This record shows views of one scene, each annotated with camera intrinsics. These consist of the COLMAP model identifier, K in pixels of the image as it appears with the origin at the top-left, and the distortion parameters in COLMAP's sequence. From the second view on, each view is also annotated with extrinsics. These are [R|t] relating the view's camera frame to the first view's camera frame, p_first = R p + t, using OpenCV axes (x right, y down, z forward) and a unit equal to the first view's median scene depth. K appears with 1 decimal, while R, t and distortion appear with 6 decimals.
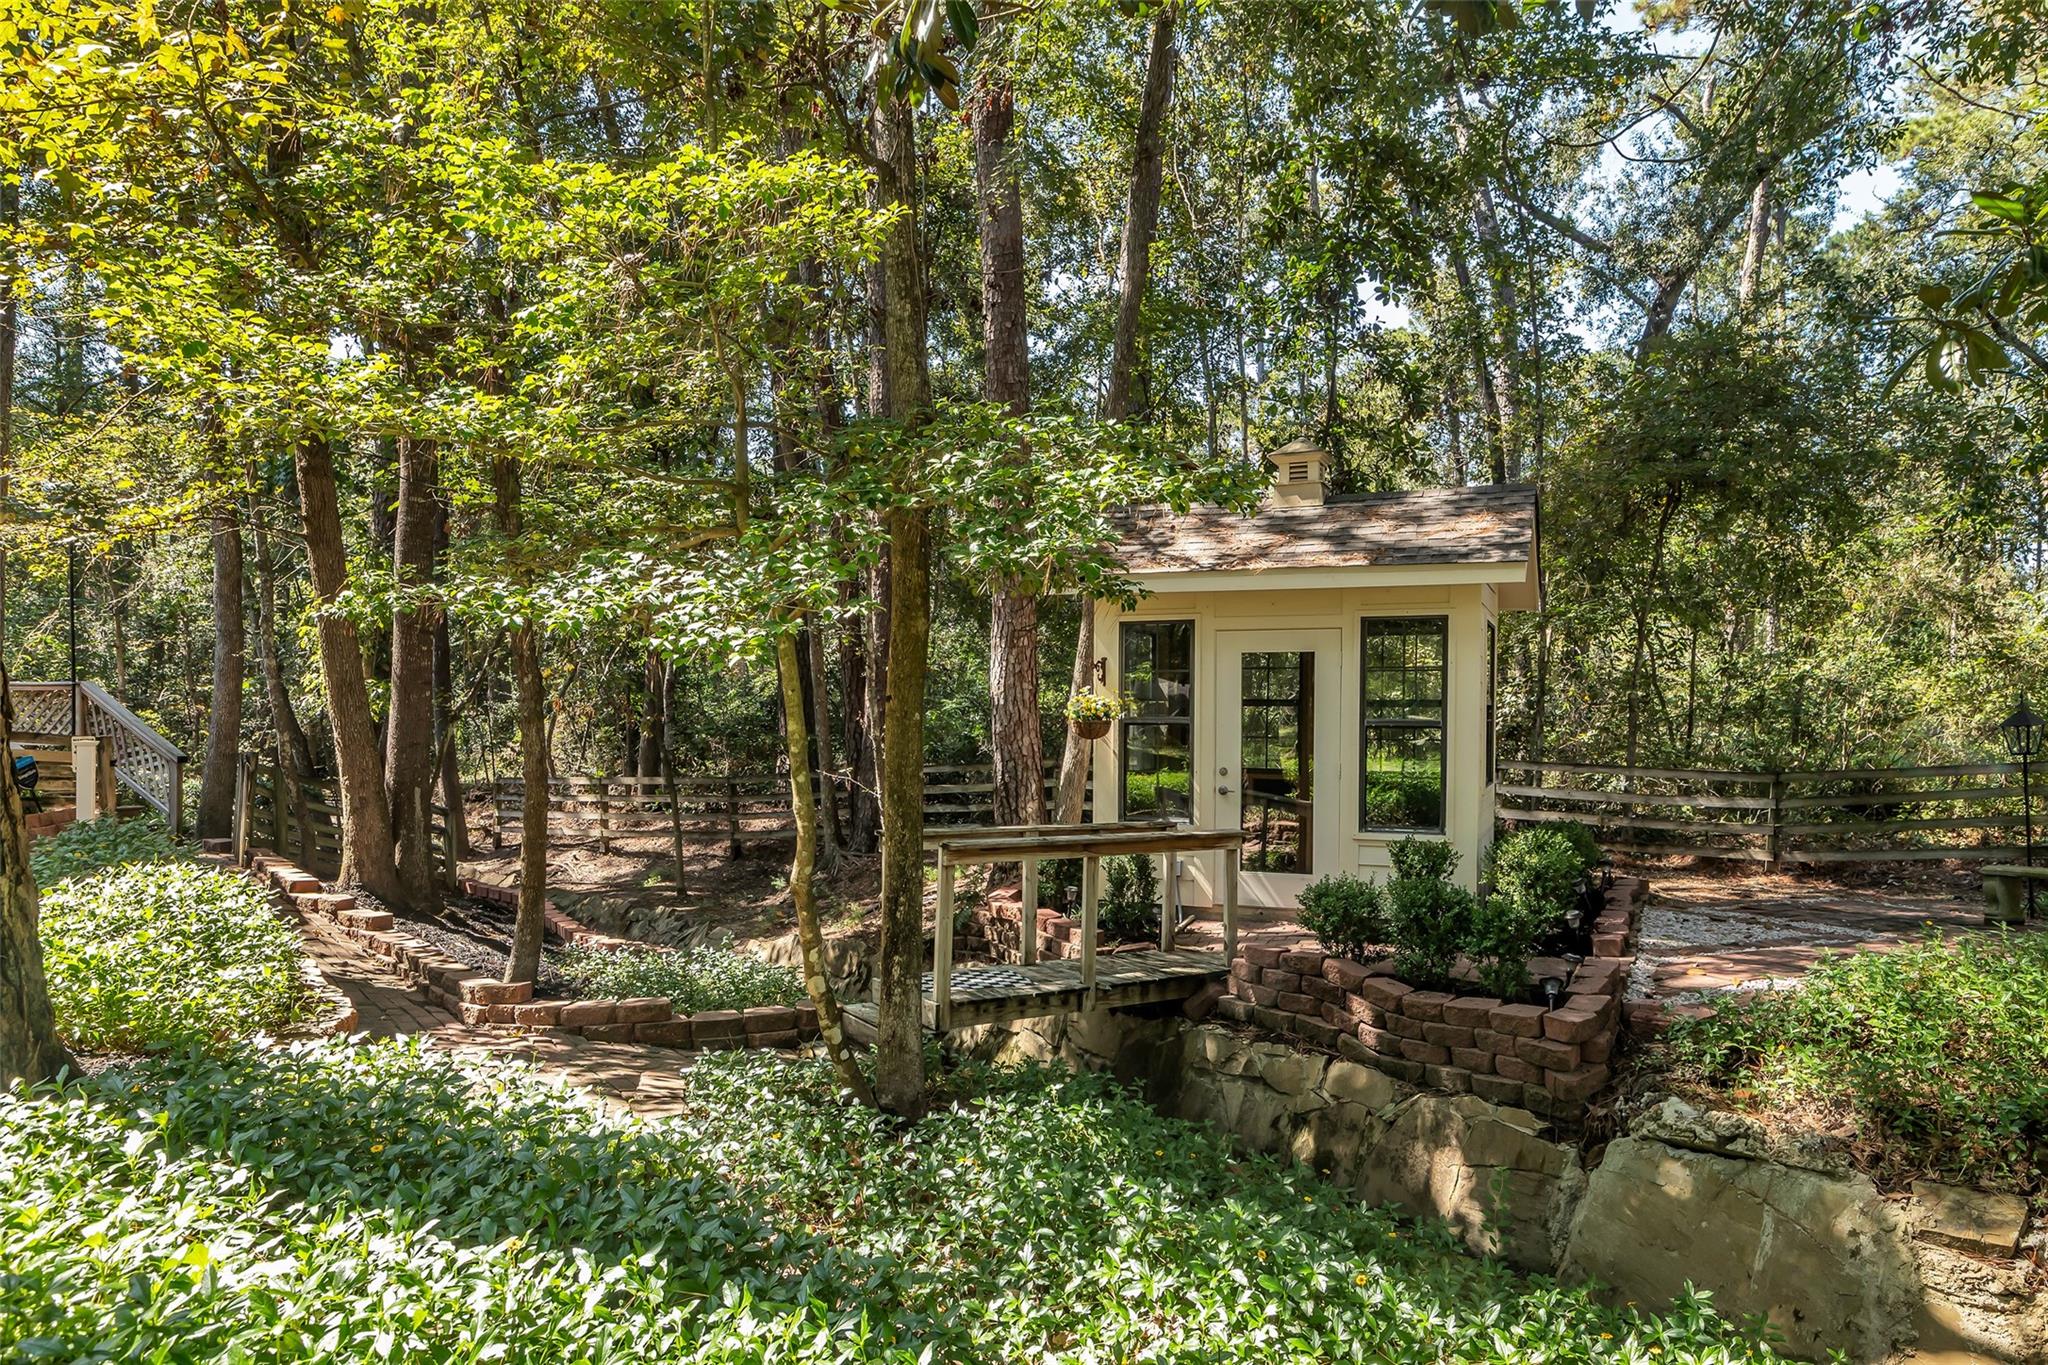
lens RADIAL K [[1267.9, 0, 986.1], [0, 1267.9, 754.3], [0, 0, 1]] dist [-0.002271, 0.001047]
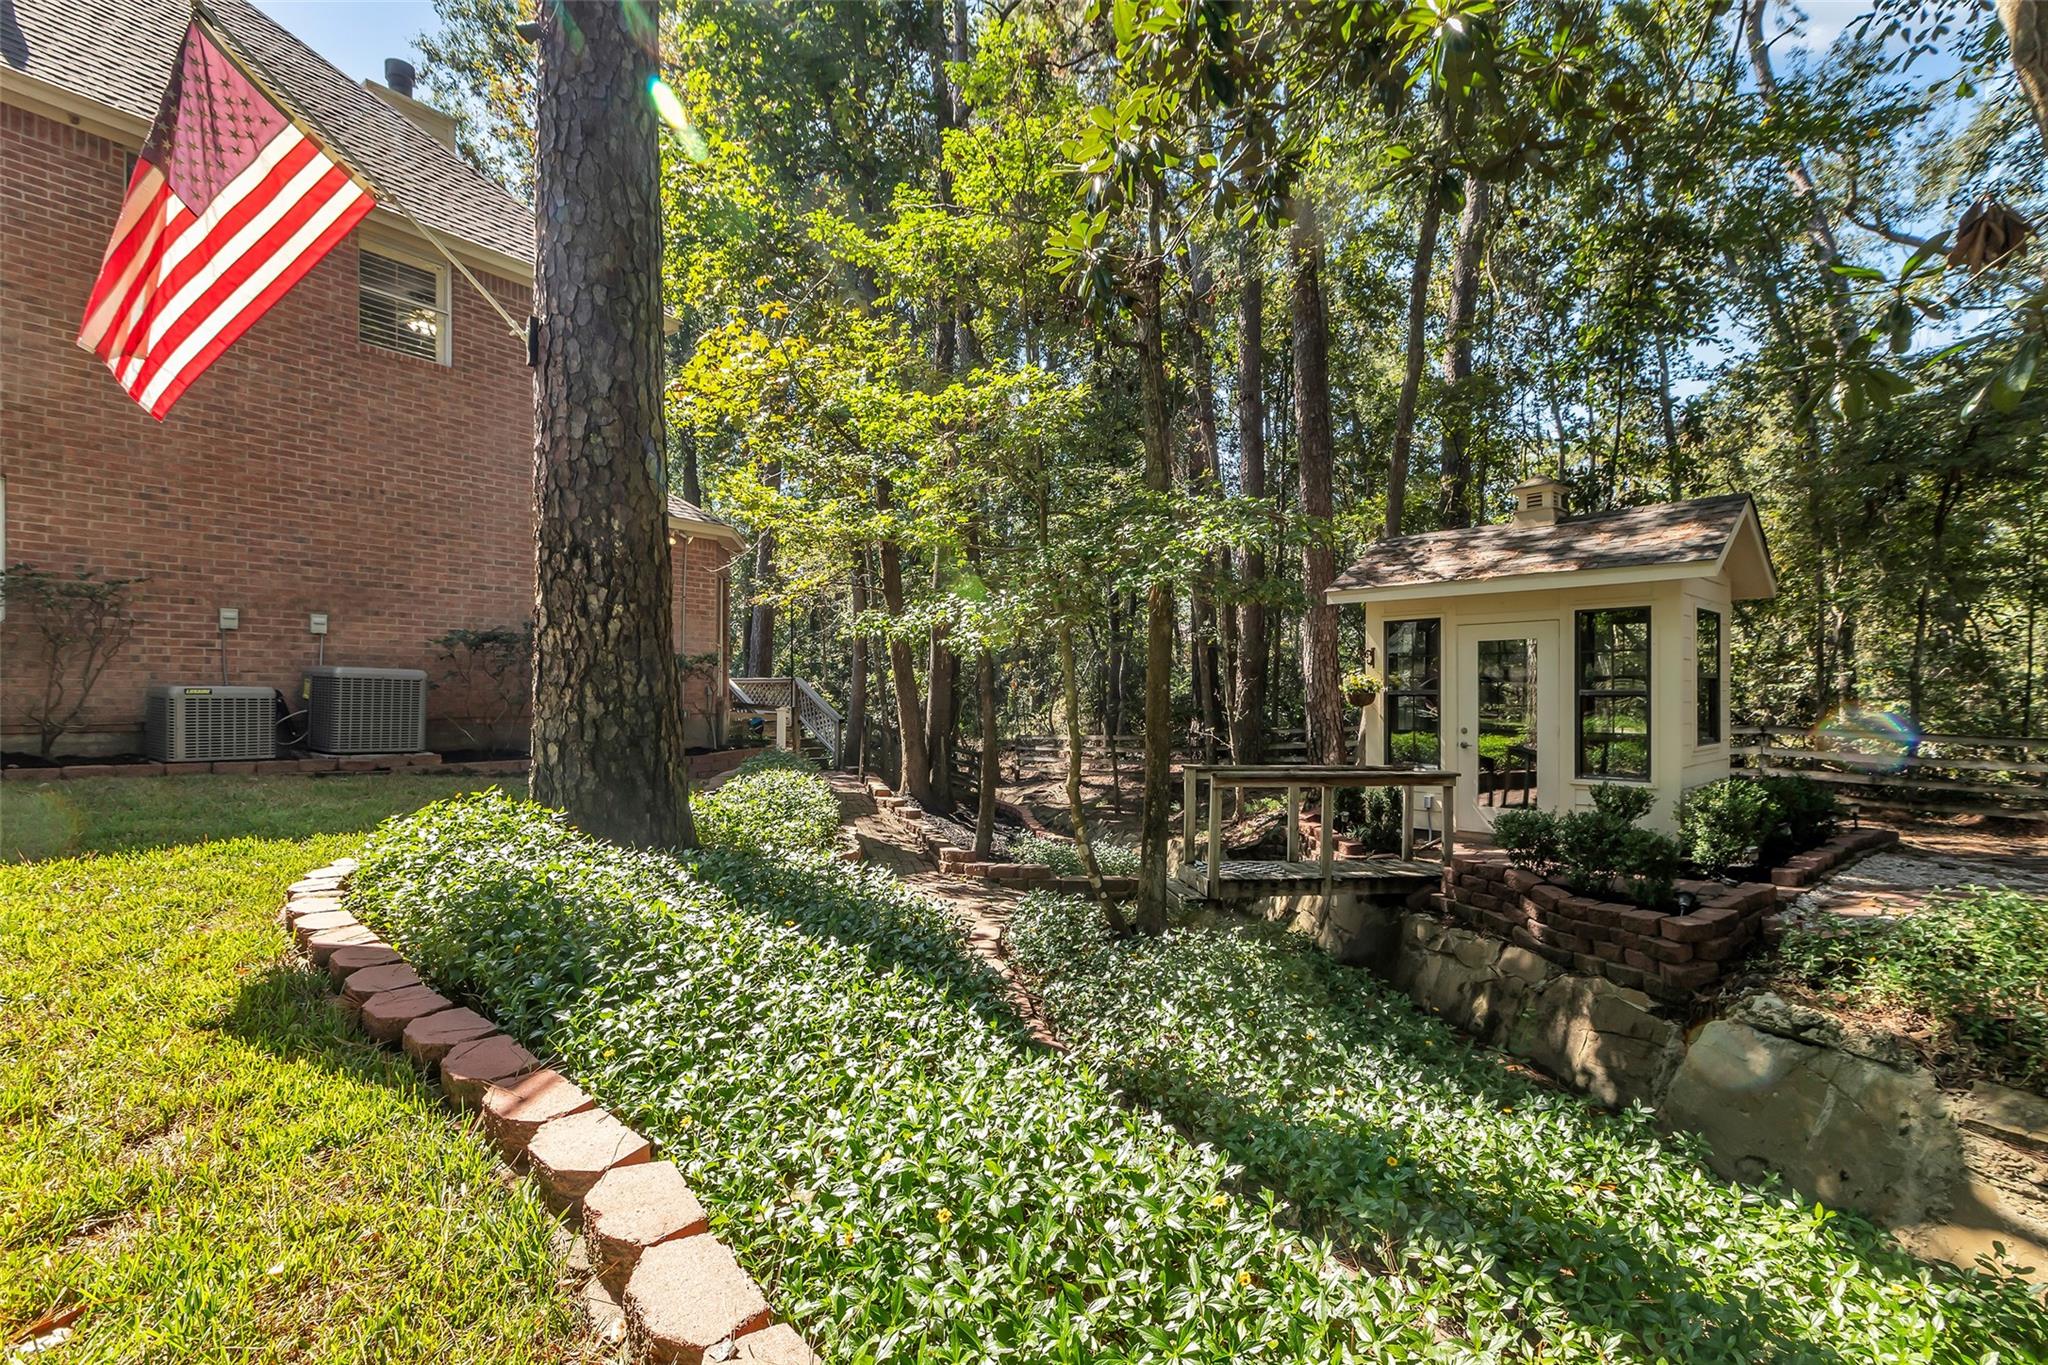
lens RADIAL K [[916.3, 0, 1028.9], [0, 916.3, 693.6], [0, 0, 1]] dist [0.002038, 0.000910]
pose [[0.915125, -0.006810, -0.403112, 0.190384], [-0.008131, 0.999342, -0.035341, 0.015209], [0.403087, 0.035619, 0.914468, -0.082007]]
